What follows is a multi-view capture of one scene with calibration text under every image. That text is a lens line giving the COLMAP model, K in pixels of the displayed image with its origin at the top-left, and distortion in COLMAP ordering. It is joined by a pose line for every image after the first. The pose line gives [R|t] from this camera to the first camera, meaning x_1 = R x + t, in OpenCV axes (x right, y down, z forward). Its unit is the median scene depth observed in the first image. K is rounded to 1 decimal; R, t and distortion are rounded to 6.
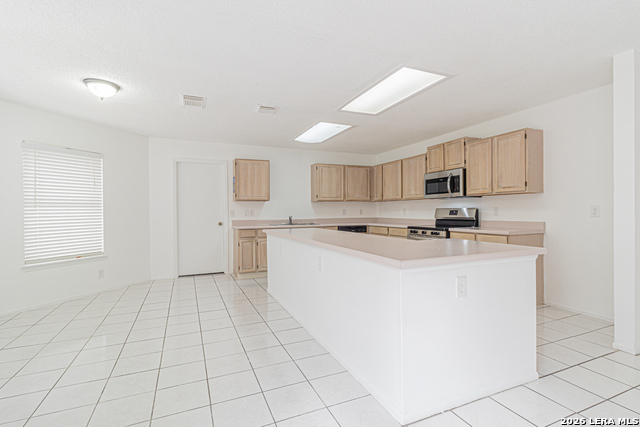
lens RADIAL K [[298.1, 0, 336.8], [0, 298.1, 211.6], [0, 0, 1]] dist [0.008256, -0.000632]
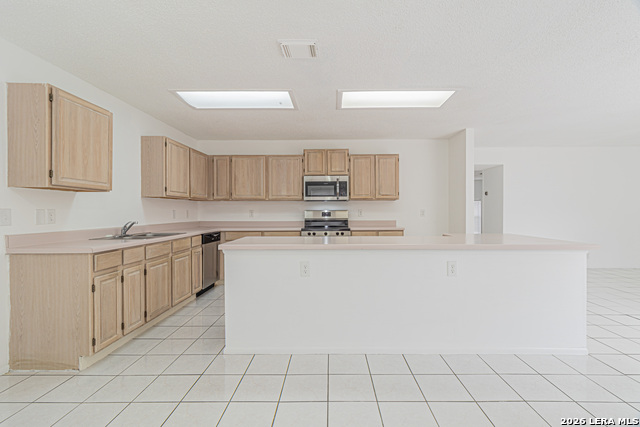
lens RADIAL K [[298.1, 0, 326.3], [0, 298.1, 214.2], [0, 0, 1]] dist [0.008256, -0.000632]
pose [[0.464023, -0.002113, 0.885821, -0.571876], [-0.000590, 0.999996, 0.002694, 0.000586], [-0.885823, -0.001773, 0.464020, 0.481240]]
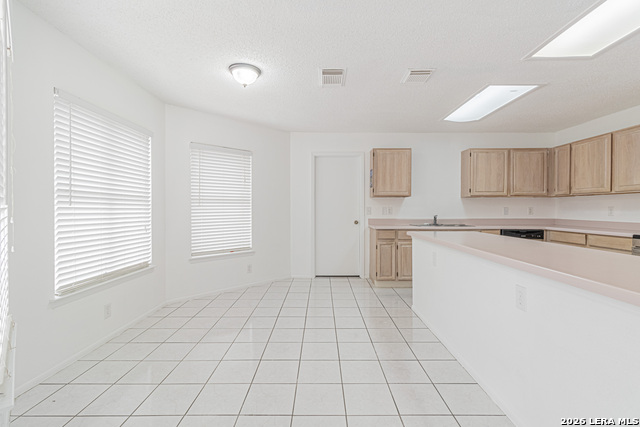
lens RADIAL K [[298.1, 0, 322.9], [0, 298.1, 218.8], [0, 0, 1]] dist [0.008256, -0.000632]
pose [[0.893957, 0.022655, -0.447580, -0.065269], [-0.007977, 0.999368, 0.034653, -0.000508], [0.448082, -0.027408, 0.893572, 0.124223]]
